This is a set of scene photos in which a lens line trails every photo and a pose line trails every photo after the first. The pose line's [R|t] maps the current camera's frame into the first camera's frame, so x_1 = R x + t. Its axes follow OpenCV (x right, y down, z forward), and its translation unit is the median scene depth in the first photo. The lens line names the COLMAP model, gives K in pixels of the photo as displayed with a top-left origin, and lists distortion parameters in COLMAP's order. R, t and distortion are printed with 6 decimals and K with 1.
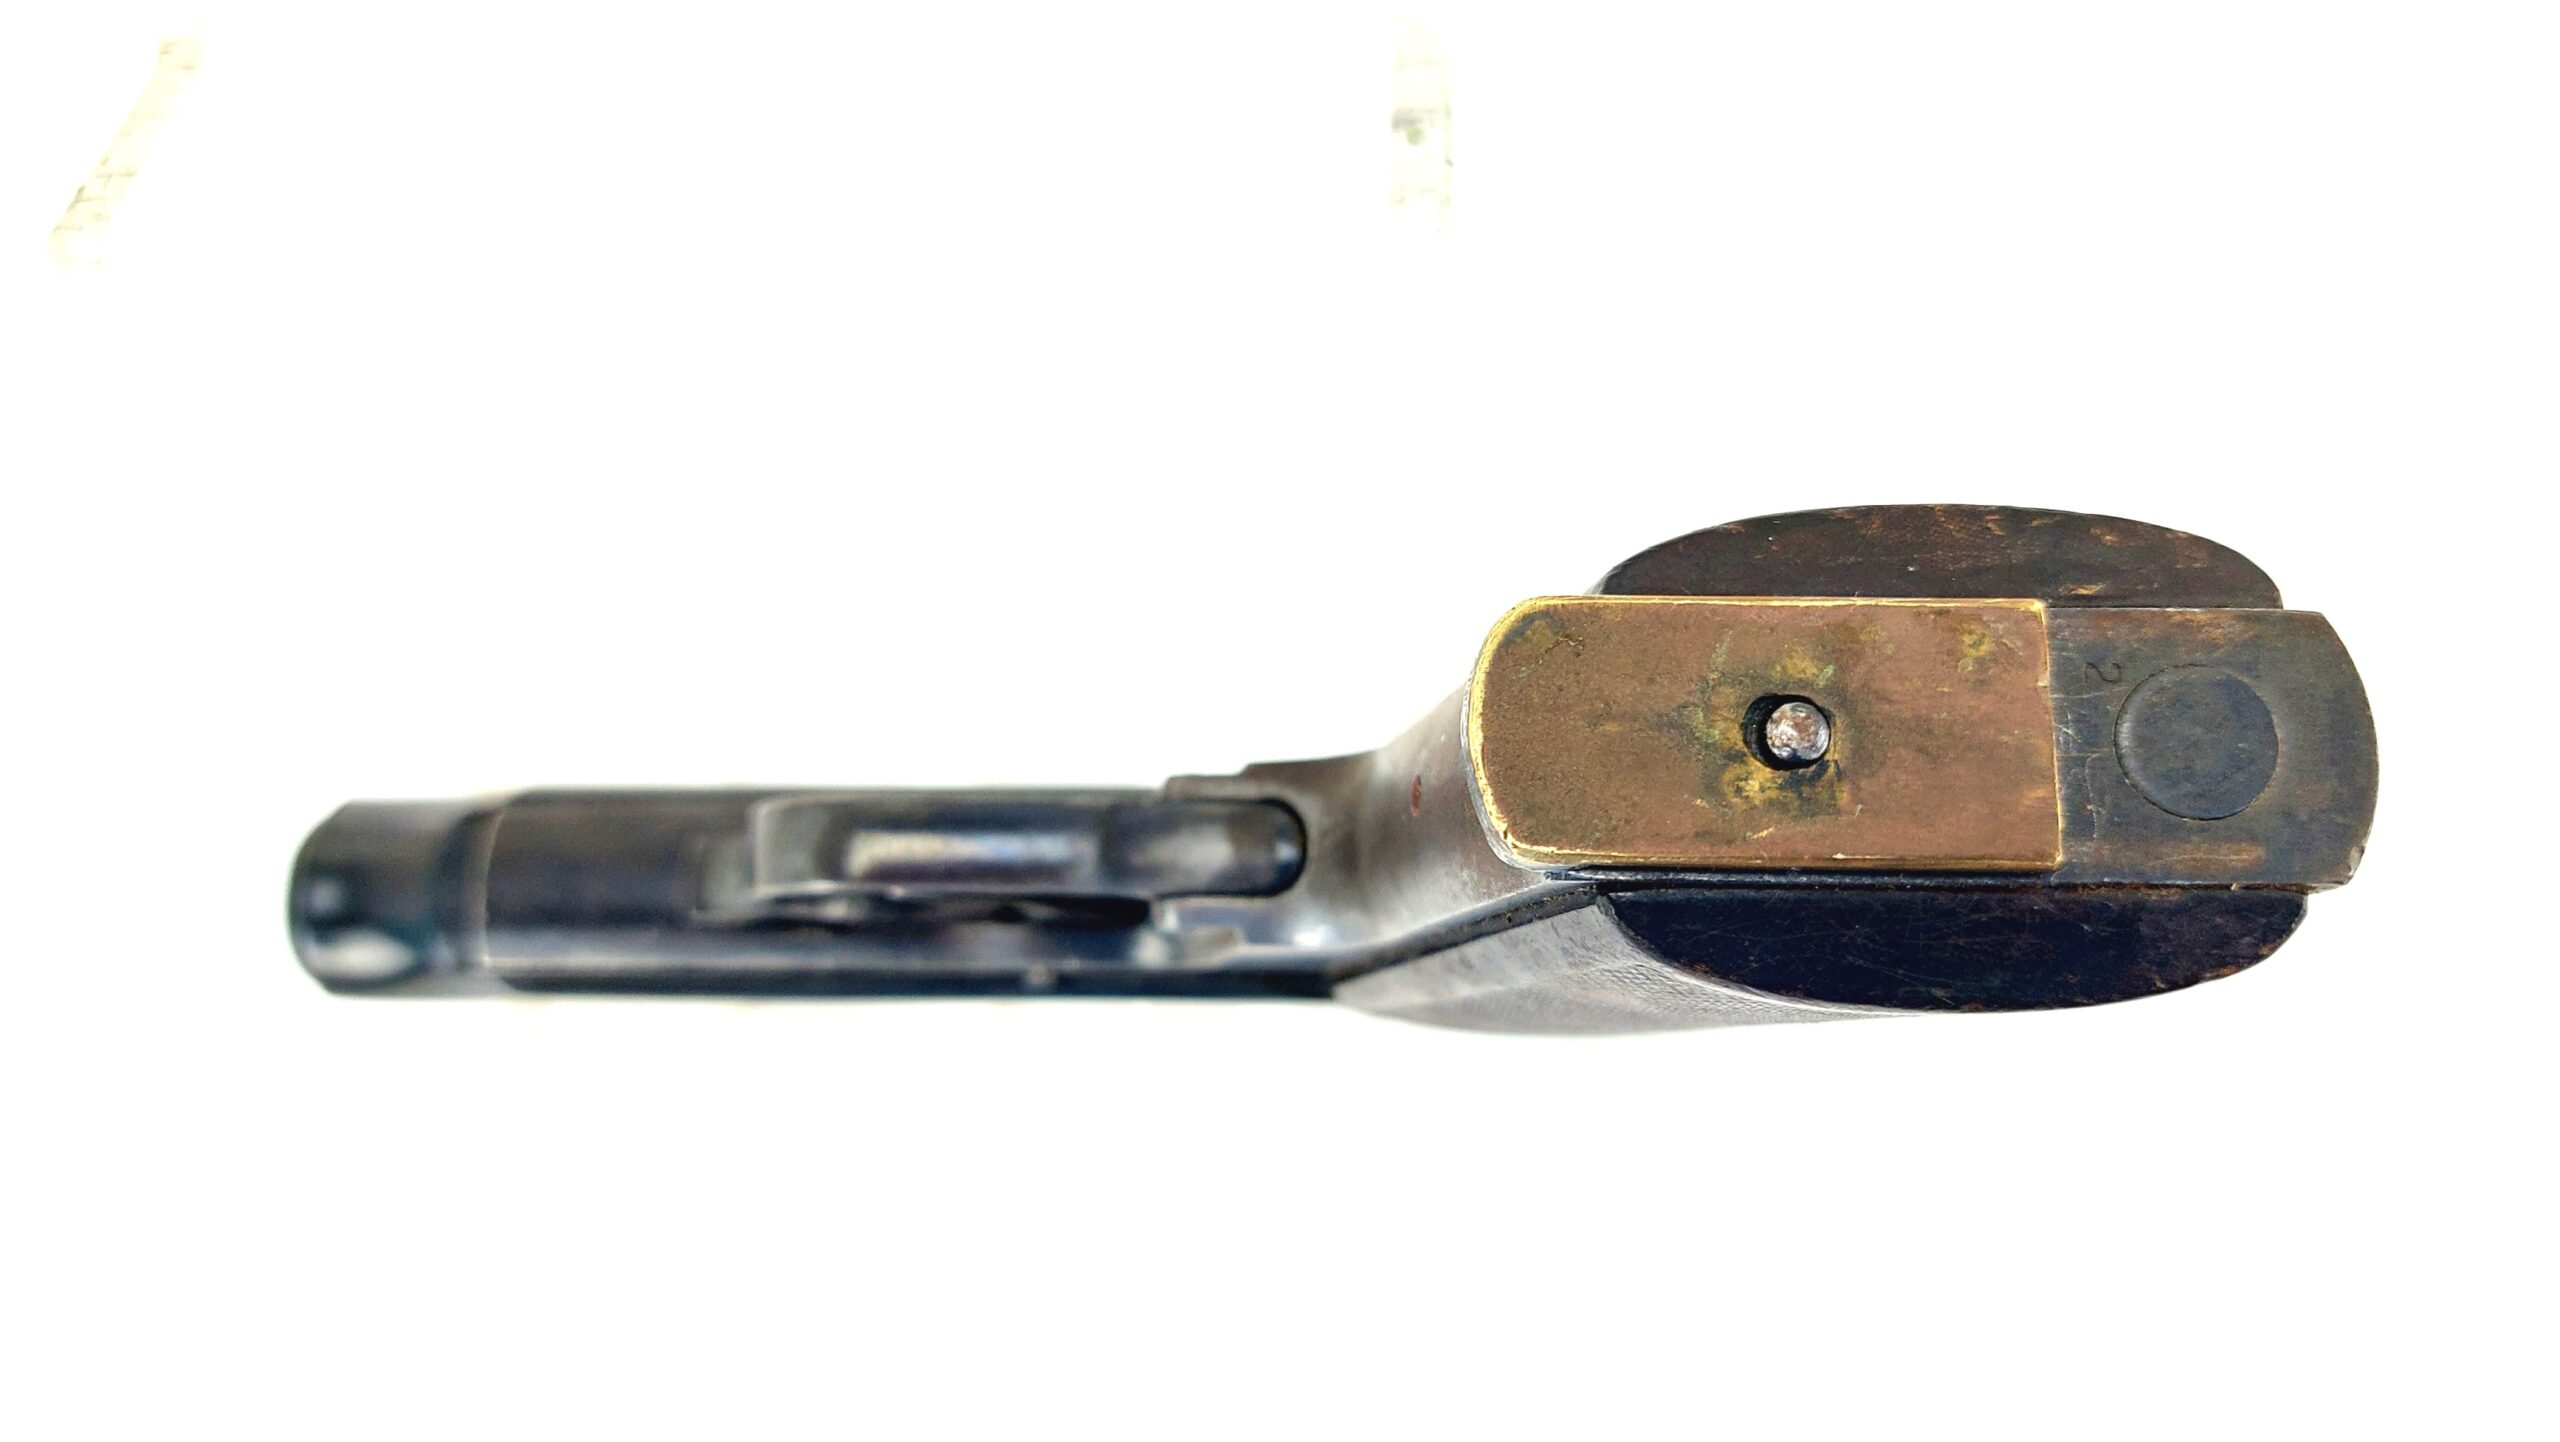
lens RADIAL K [[1889.5, 0, 1280.0], [0, 1889.5, 721.0], [0, 0, 1]] dist [0.162439, -0.001029]
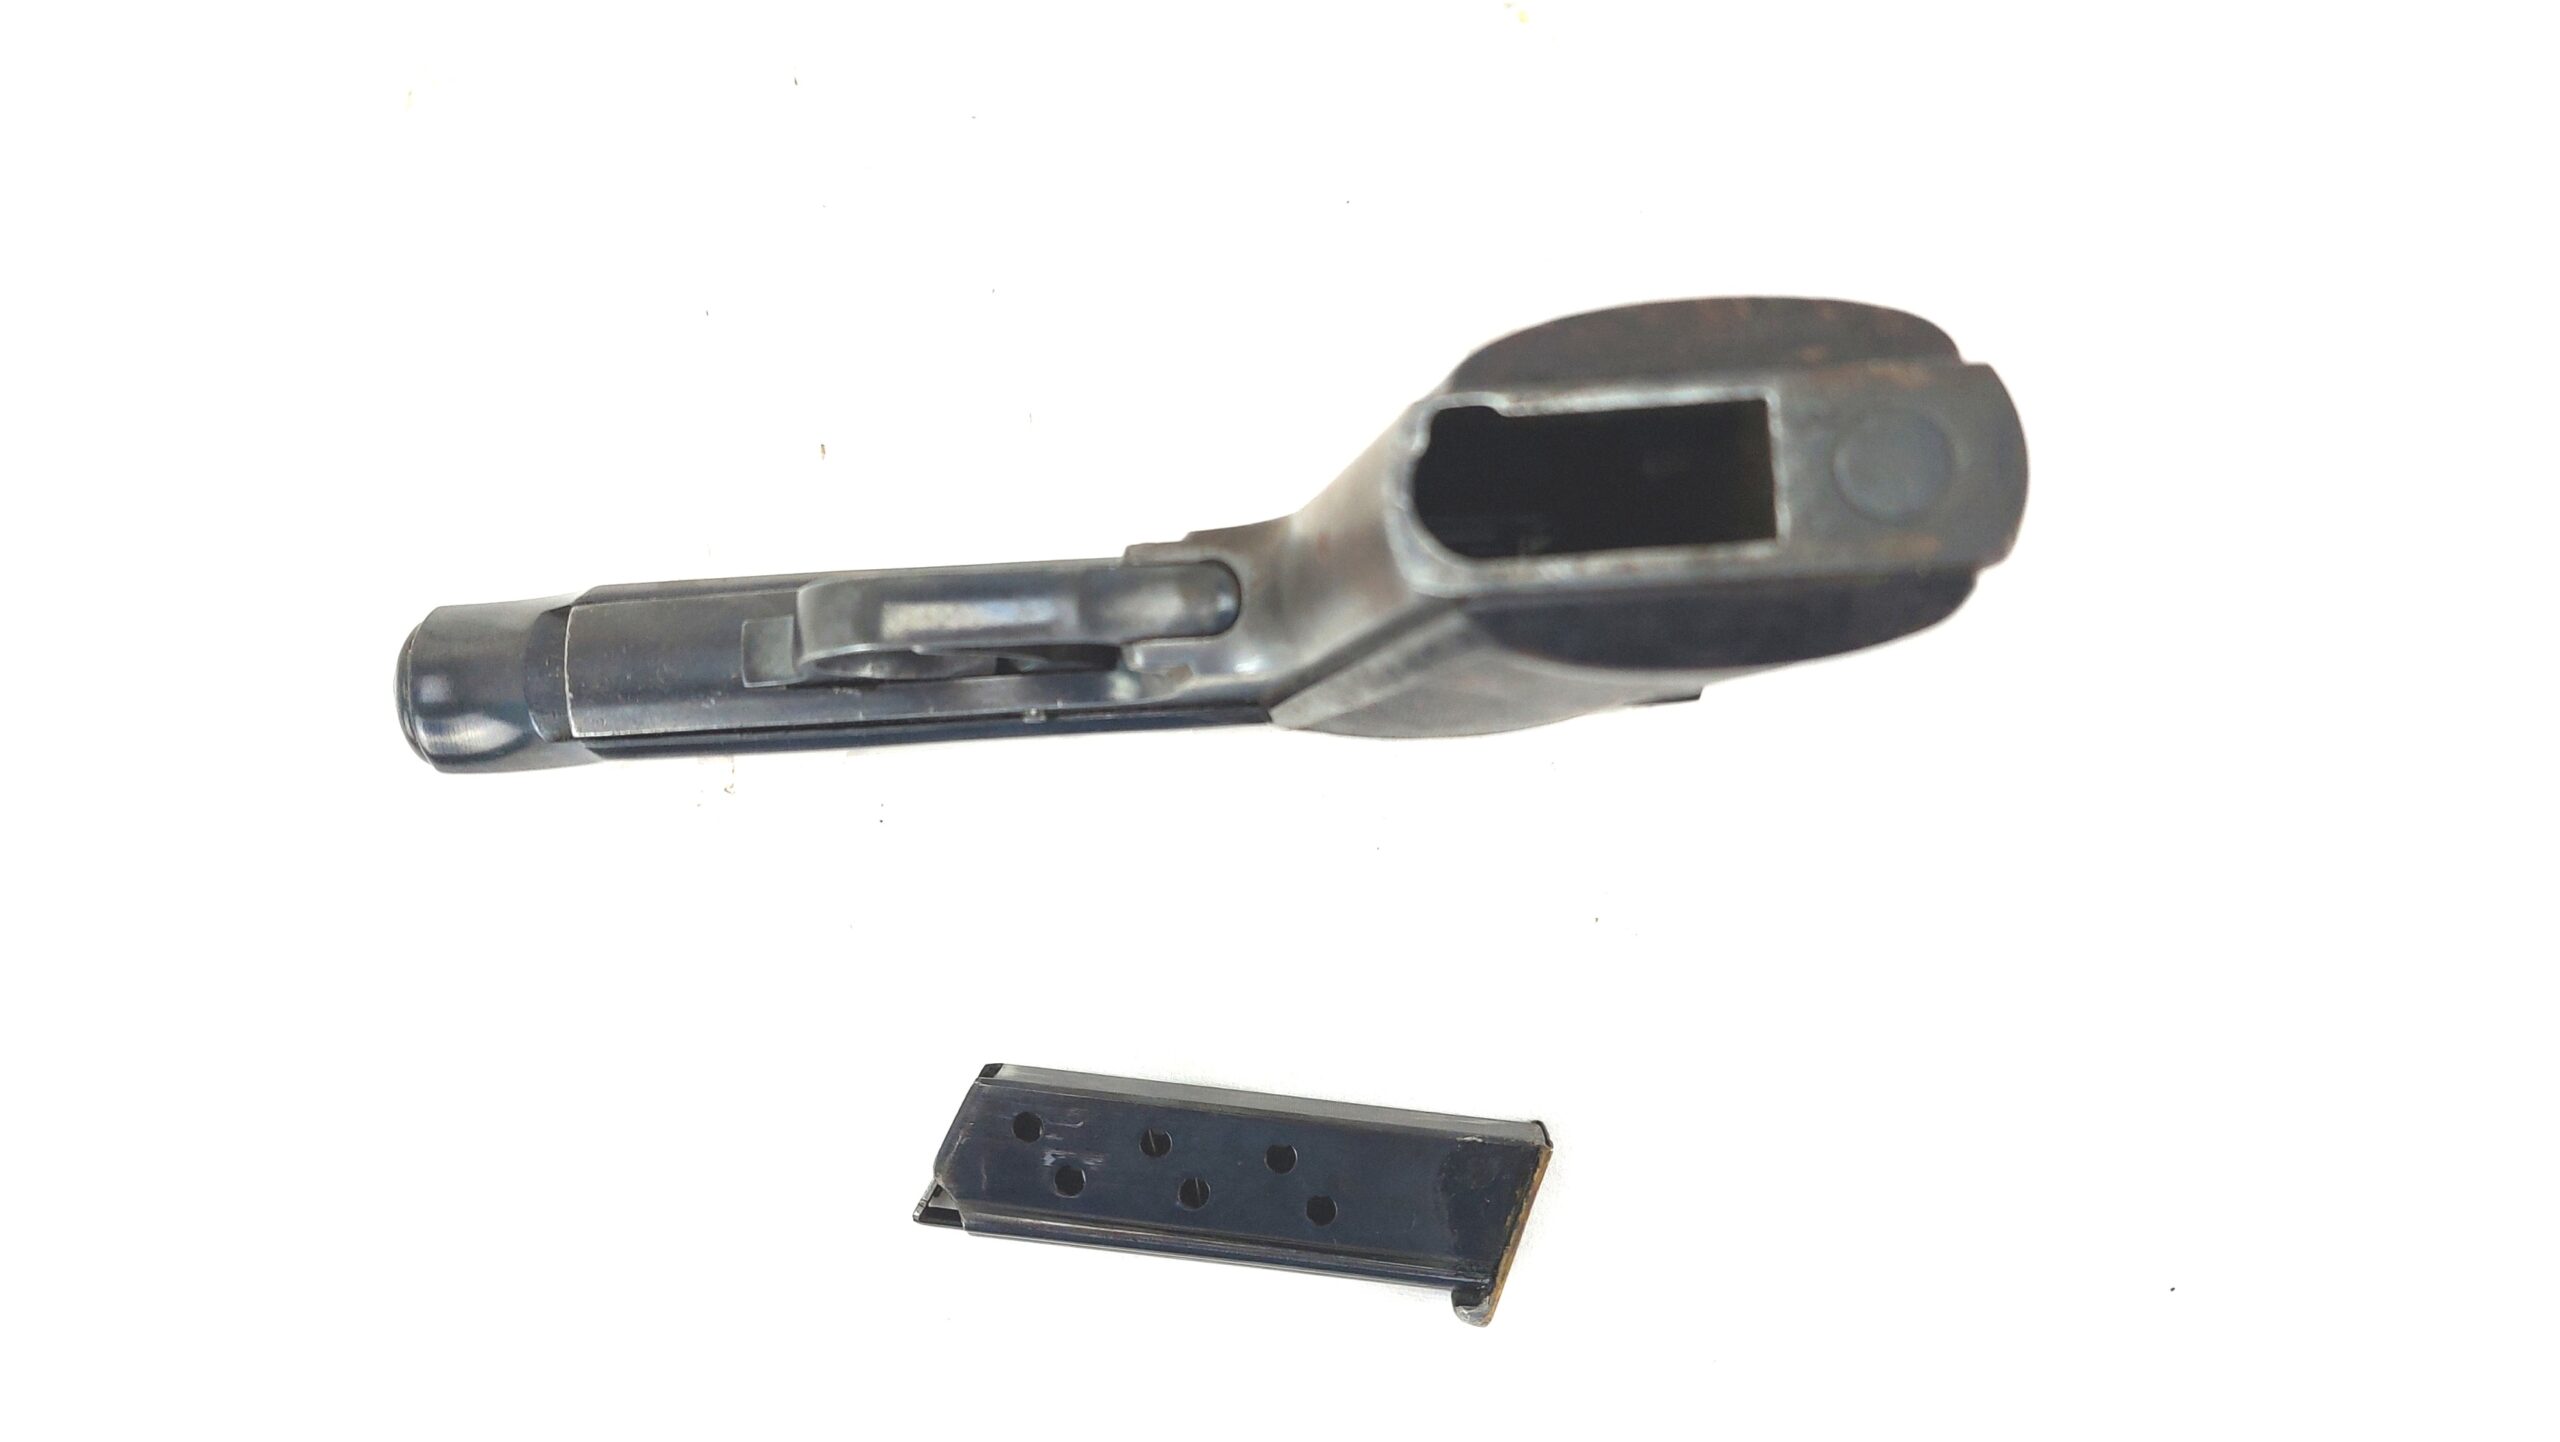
lens RADIAL K [[1889.5, 0, 1280.0], [0, 1889.5, 721.0], [0, 0, 1]] dist [0.162439, -0.001029]
pose [[0.997415, -0.061125, 0.037769, -0.012901], [0.057367, 0.993952, 0.093645, 0.032091], [-0.043265, -0.091236, 0.994889, -0.273124]]
